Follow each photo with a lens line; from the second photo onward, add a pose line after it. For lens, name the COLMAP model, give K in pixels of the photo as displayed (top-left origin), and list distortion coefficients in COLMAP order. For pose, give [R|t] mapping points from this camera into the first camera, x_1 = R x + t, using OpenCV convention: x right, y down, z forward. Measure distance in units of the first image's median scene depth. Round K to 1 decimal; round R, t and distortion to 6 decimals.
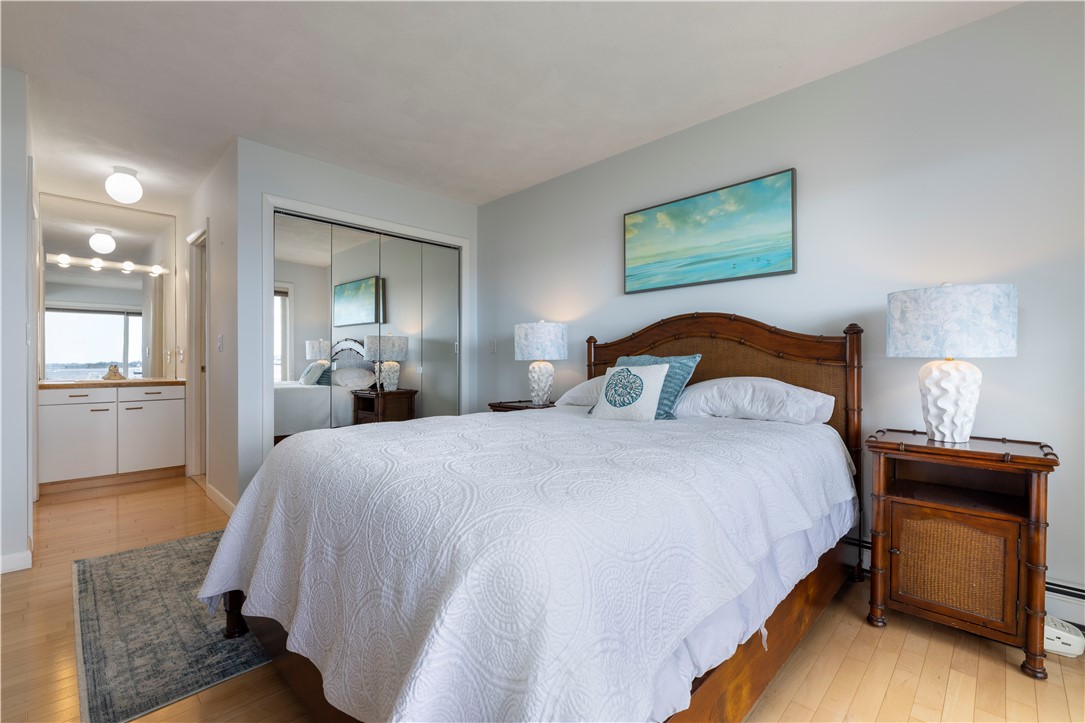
lens RADIAL K [[502.4, 0, 540.2], [0, 502.4, 357.0], [0, 0, 1]] dist [0.001451, 0.000151]
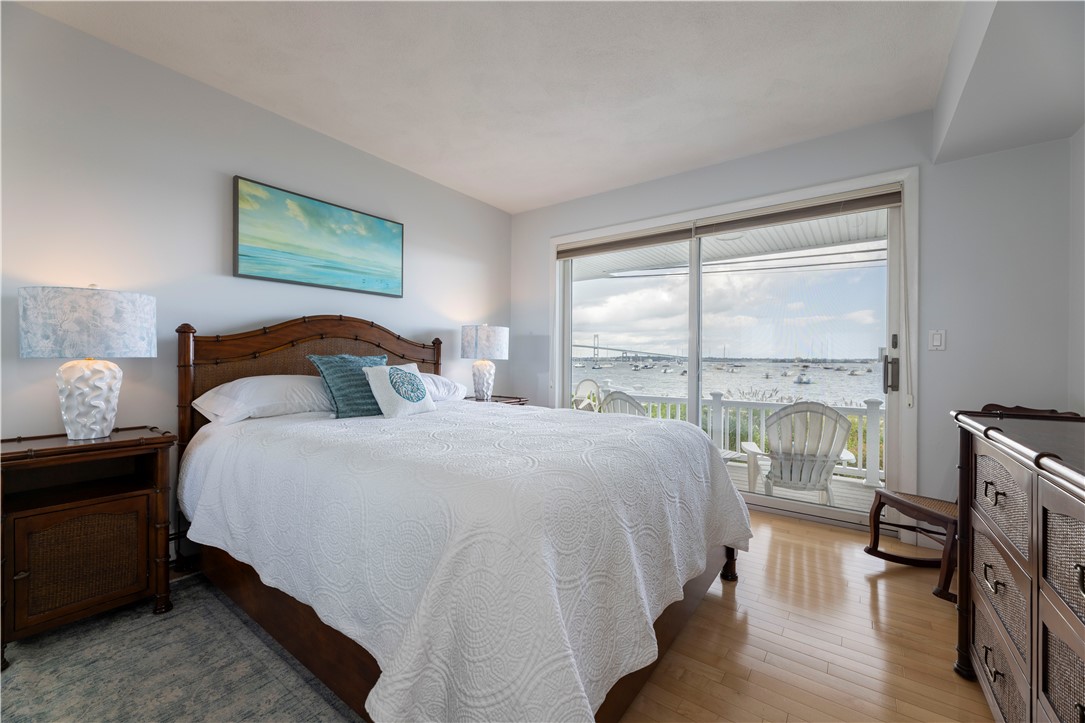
lens RADIAL K [[435.7, 0, 535.1], [0, 435.7, 362.7], [0, 0, 1]] dist [-0.000400, 0.000050]
pose [[-0.160179, -0.002410, 0.987085, -0.597915], [-0.010214, 0.999948, 0.000783, 0.007632], [-0.987035, -0.009957, -0.160196, 0.643155]]
